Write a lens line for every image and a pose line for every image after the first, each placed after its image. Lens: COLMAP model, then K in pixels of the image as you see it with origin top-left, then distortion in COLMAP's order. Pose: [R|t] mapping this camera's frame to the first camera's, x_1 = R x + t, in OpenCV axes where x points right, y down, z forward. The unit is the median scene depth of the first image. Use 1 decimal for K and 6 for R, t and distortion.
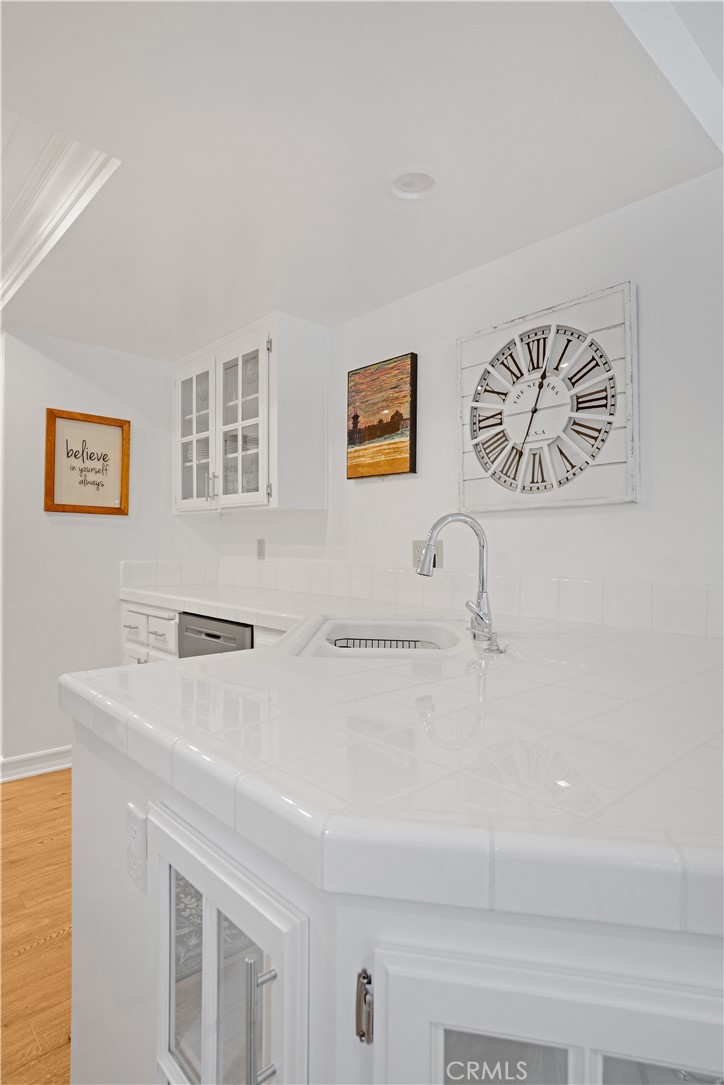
lens RADIAL K [[597.9, 0, 370.3], [0, 597.9, 547.1], [0, 0, 1]] dist [-0.022959, 0.004635]
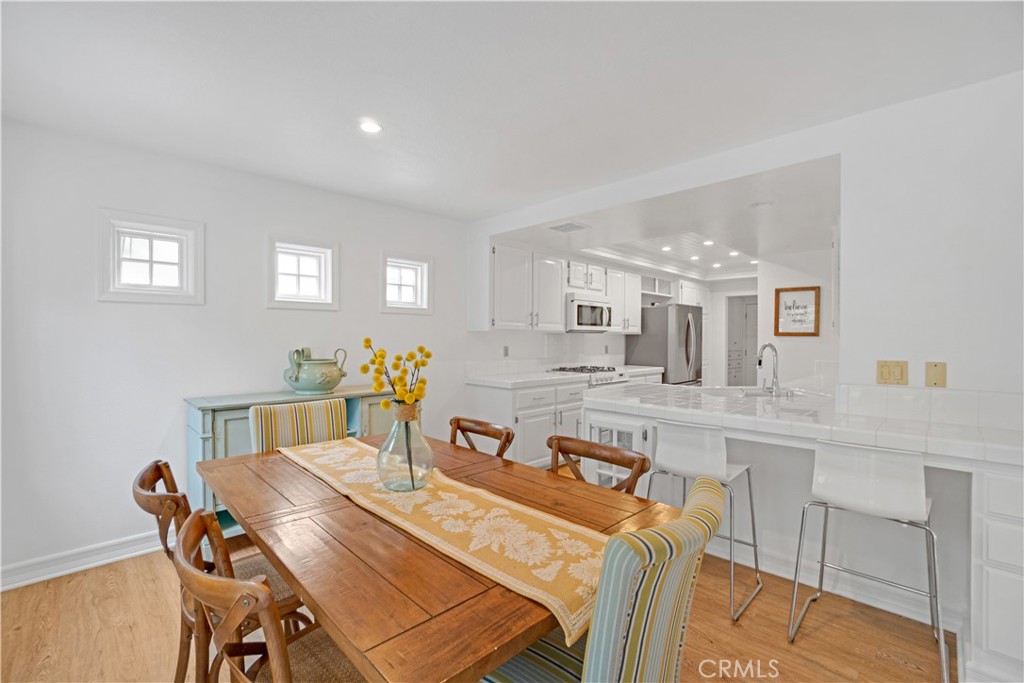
lens RADIAL K [[445.6, 0, 511.1], [0, 445.6, 338.4], [0, 0, 1]] dist [-0.001577, -0.000058]
pose [[0.033558, -0.003986, -0.999429, 1.295712], [-0.005061, 0.999979, -0.004159, -0.046371], [0.999424, 0.005198, 0.033537, -0.038588]]
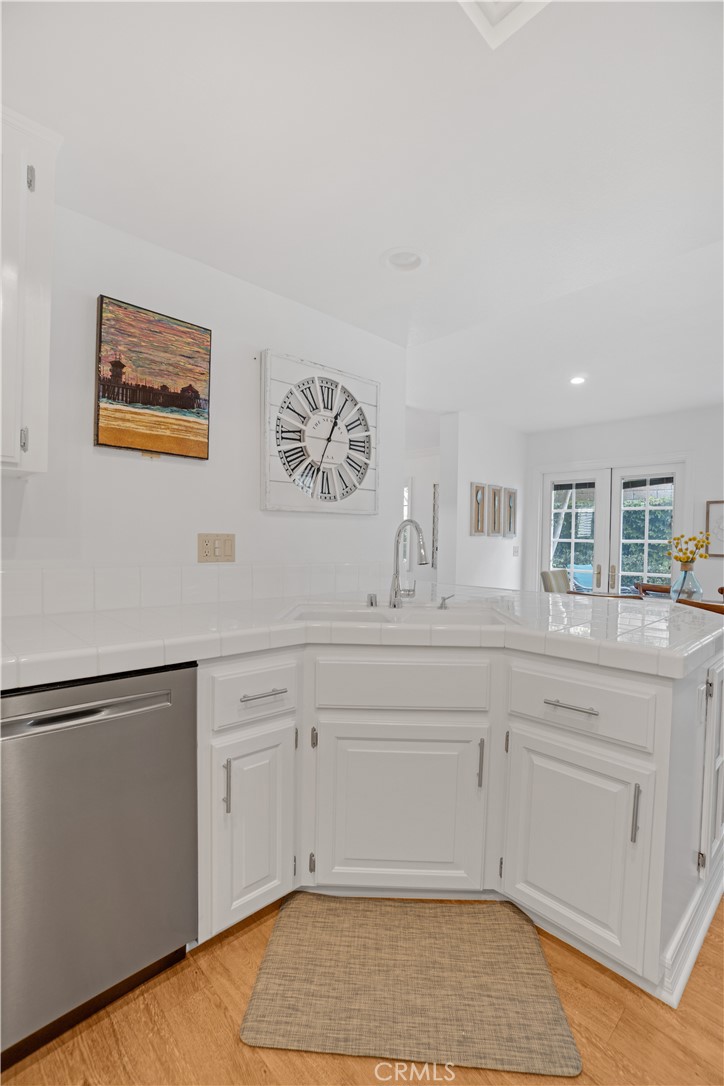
lens RADIAL K [[487.3, 0, 360.2], [0, 487.3, 544.4], [0, 0, 1]] dist [-0.042395, 0.000597]
pose [[0.002863, -0.018620, 0.999823, -0.676247], [-0.019761, 0.999630, 0.018673, -0.012651], [-0.999801, -0.019811, 0.002494, 0.754478]]
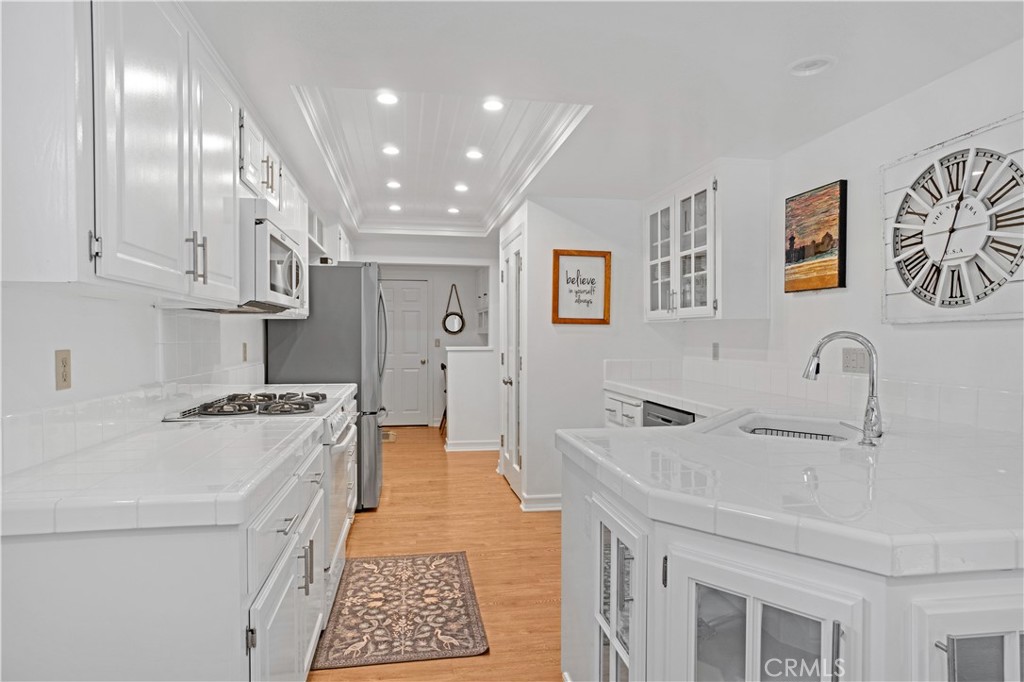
lens RADIAL K [[602.7, 0, 494.1], [0, 602.7, 339.7], [0, 0, 1]] dist [-0.000804, 0.009757]
pose [[0.822544, -0.001378, -0.568700, 0.176843], [0.002418, 0.999996, 0.001075, -0.029282], [0.568696, -0.002259, 0.822545, -0.297869]]
